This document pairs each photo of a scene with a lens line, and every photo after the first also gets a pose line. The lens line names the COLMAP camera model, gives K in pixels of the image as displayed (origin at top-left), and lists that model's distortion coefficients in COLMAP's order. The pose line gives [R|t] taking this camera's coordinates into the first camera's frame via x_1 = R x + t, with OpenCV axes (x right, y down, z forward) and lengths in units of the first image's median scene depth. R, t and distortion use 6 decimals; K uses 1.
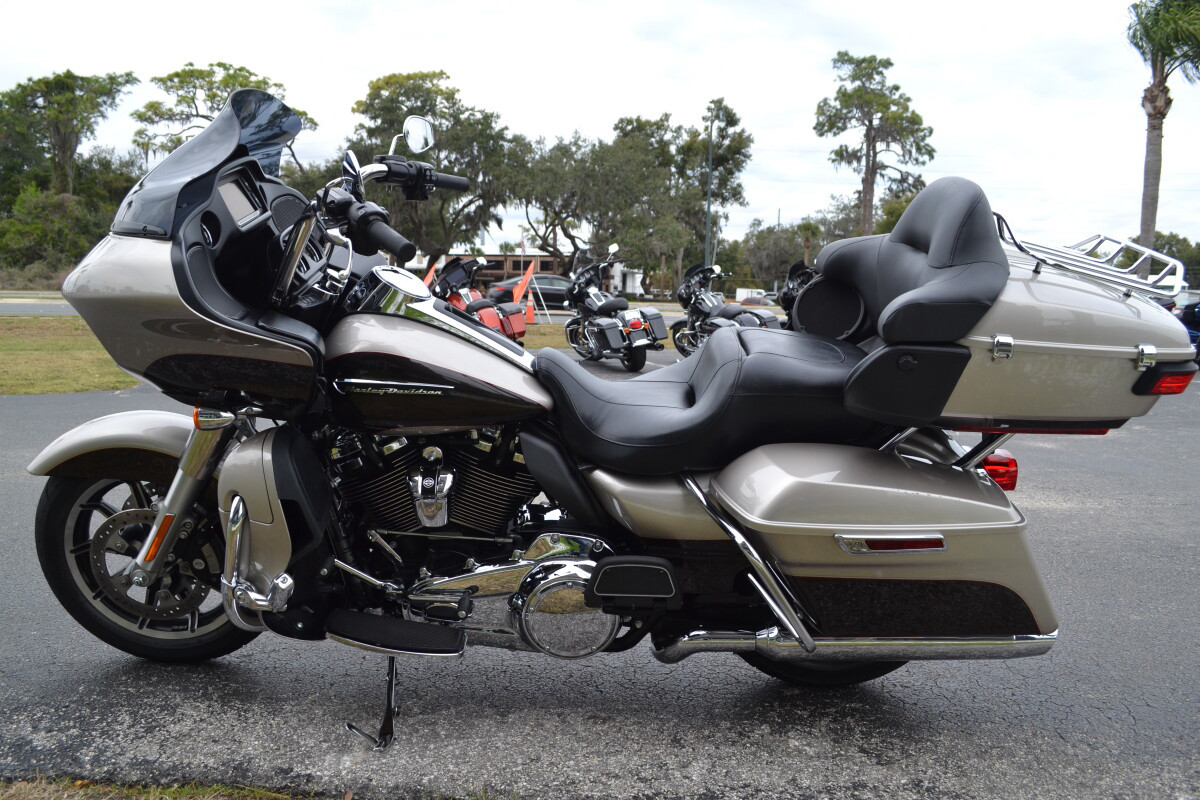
lens RADIAL K [[1019.4, 0, 583.2], [0, 1019.4, 401.3], [0, 0, 1]] dist [-0.078659, 0.012777]
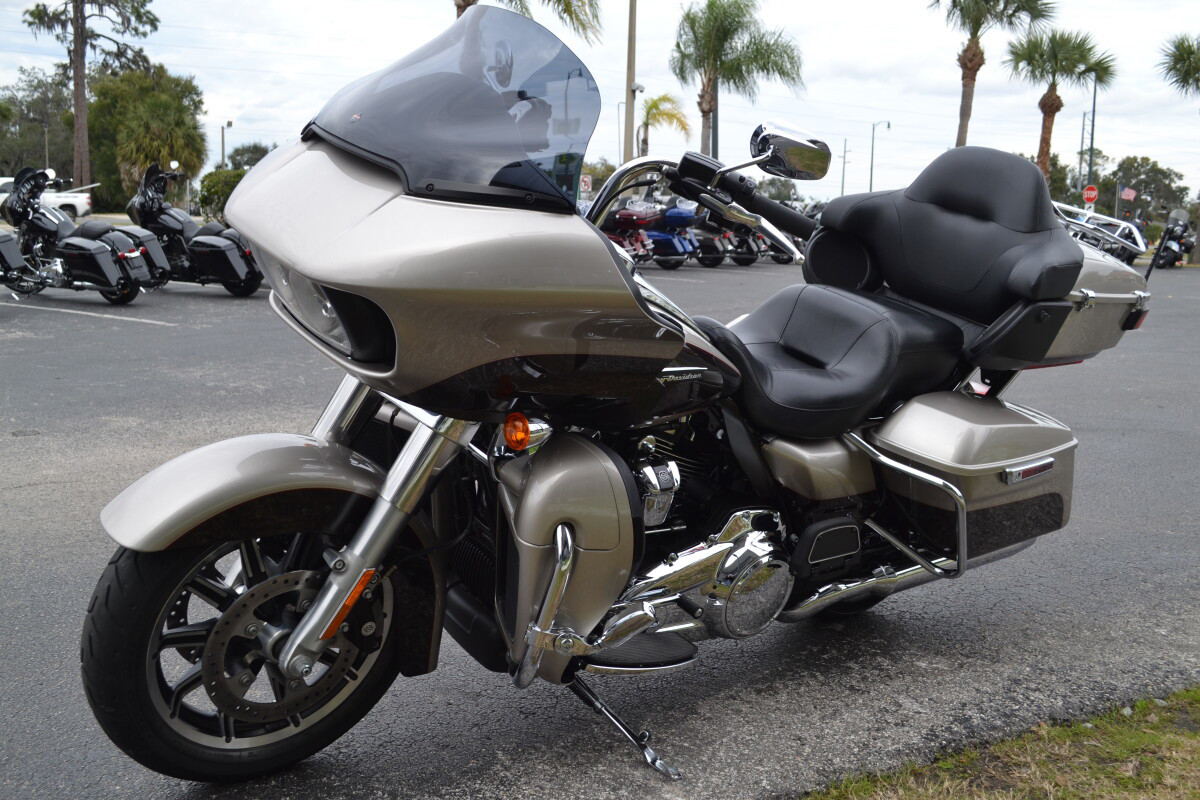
lens RADIAL K [[1196.4, 0, 601.4], [0, 1196.4, 395.7], [0, 0, 1]] dist [-0.061810, 0.000000]
pose [[0.779713, -0.098042, 0.618414, -0.799653], [0.059287, 0.994788, 0.082961, -0.078065], [-0.623324, -0.028022, 0.781461, 0.201231]]
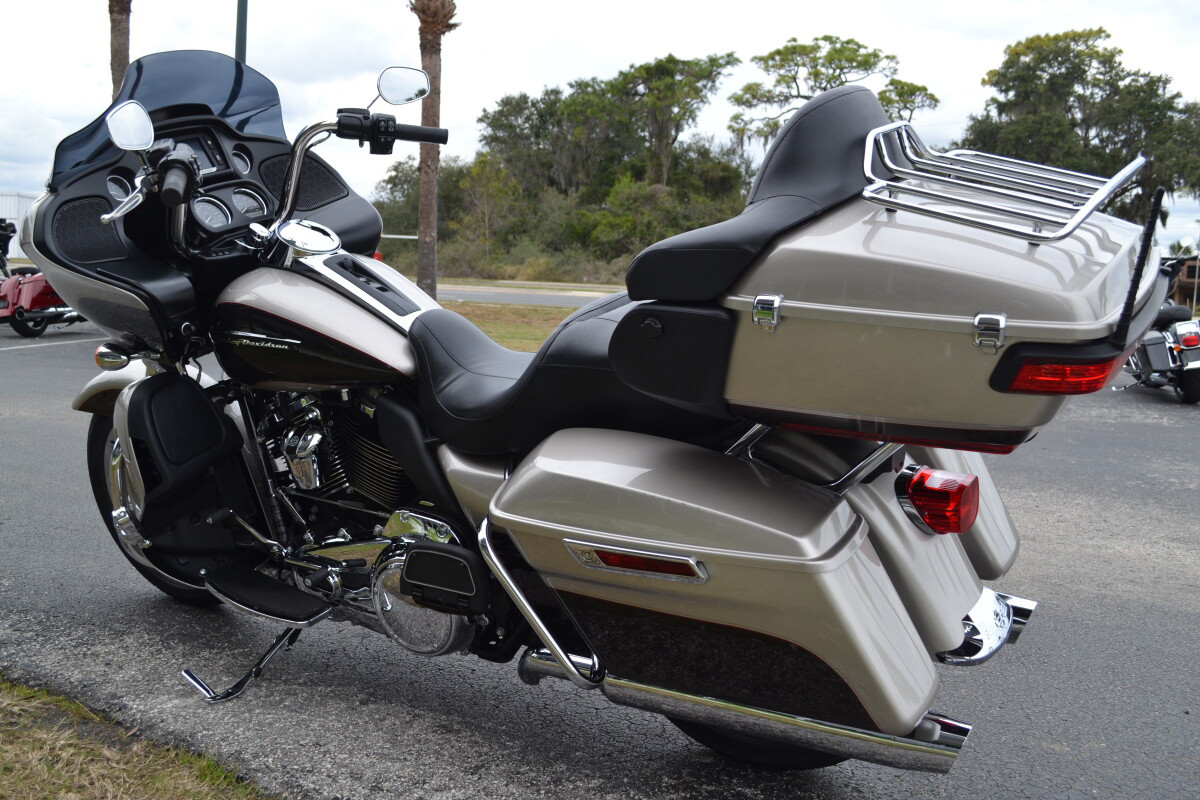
lens RADIAL K [[1196.4, 0, 604.0], [0, 1196.4, 394.9], [0, 0, 1]] dist [-0.061810, 0.000000]
pose [[0.851715, 0.066972, -0.519709, 0.652395], [-0.081327, 0.996676, -0.004845, 0.016654], [0.517656, 0.046393, 0.854330, 0.170544]]
